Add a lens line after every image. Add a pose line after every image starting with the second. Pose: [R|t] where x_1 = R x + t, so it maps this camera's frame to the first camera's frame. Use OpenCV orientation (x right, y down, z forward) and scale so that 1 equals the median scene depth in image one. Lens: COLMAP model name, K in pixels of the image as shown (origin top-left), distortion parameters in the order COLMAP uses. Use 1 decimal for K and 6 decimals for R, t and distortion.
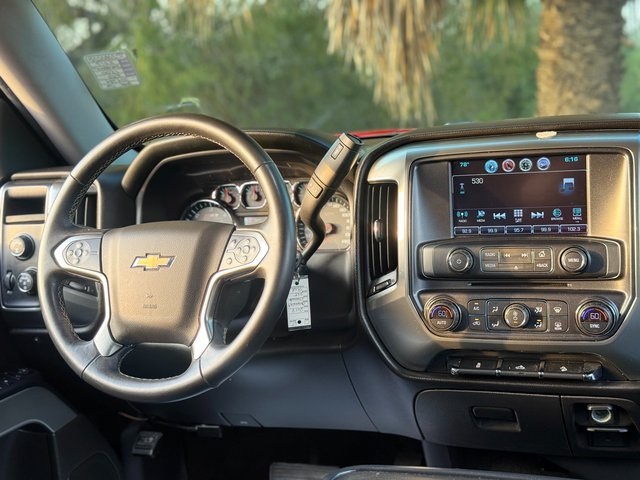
lens RADIAL K [[897.8, 0, 320.8], [0, 897.8, 240.5], [0, 0, 1]] dist [0.159533, 0.000000]
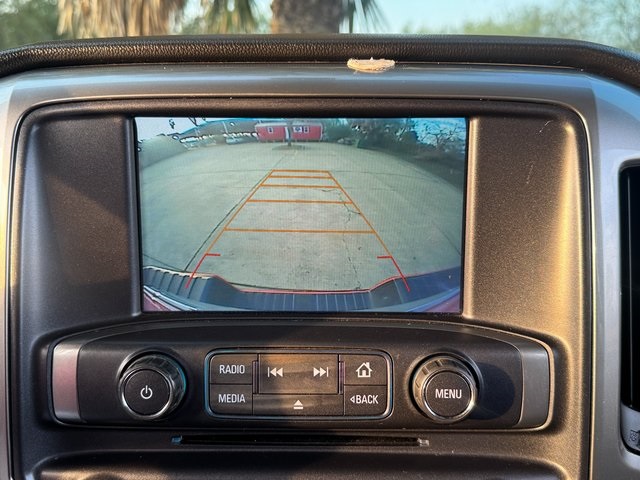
lens RADIAL K [[692.6, 0, 320.5], [0, 692.6, 237.2], [0, 0, 1]] dist [-0.017204, 0.000000]
pose [[0.946567, 0.010910, 0.322324, 0.125682], [-0.019531, 0.999532, 0.023526, -0.045646], [-0.321916, -0.028564, 0.946337, 0.697902]]
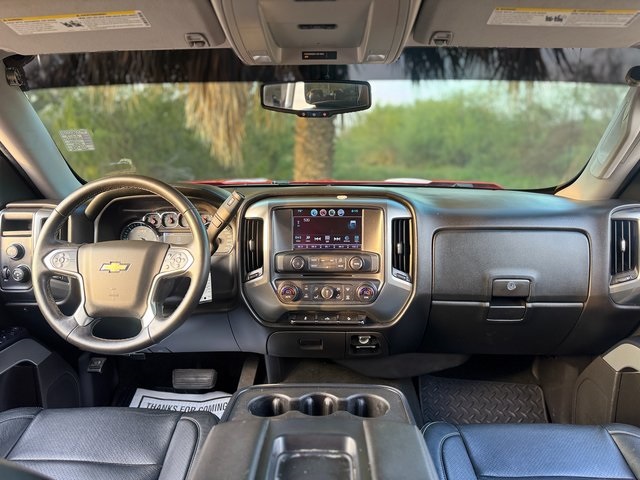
lens RADIAL K [[453.4, 0, 336.7], [0, 453.4, 236.1], [0, 0, 1]] dist [0.005470, -0.030751]
pose [[0.937074, 0.009382, 0.349005, -0.094799], [-0.018438, 0.999574, 0.022636, -0.054999], [-0.348644, -0.027647, 0.936847, 0.100664]]
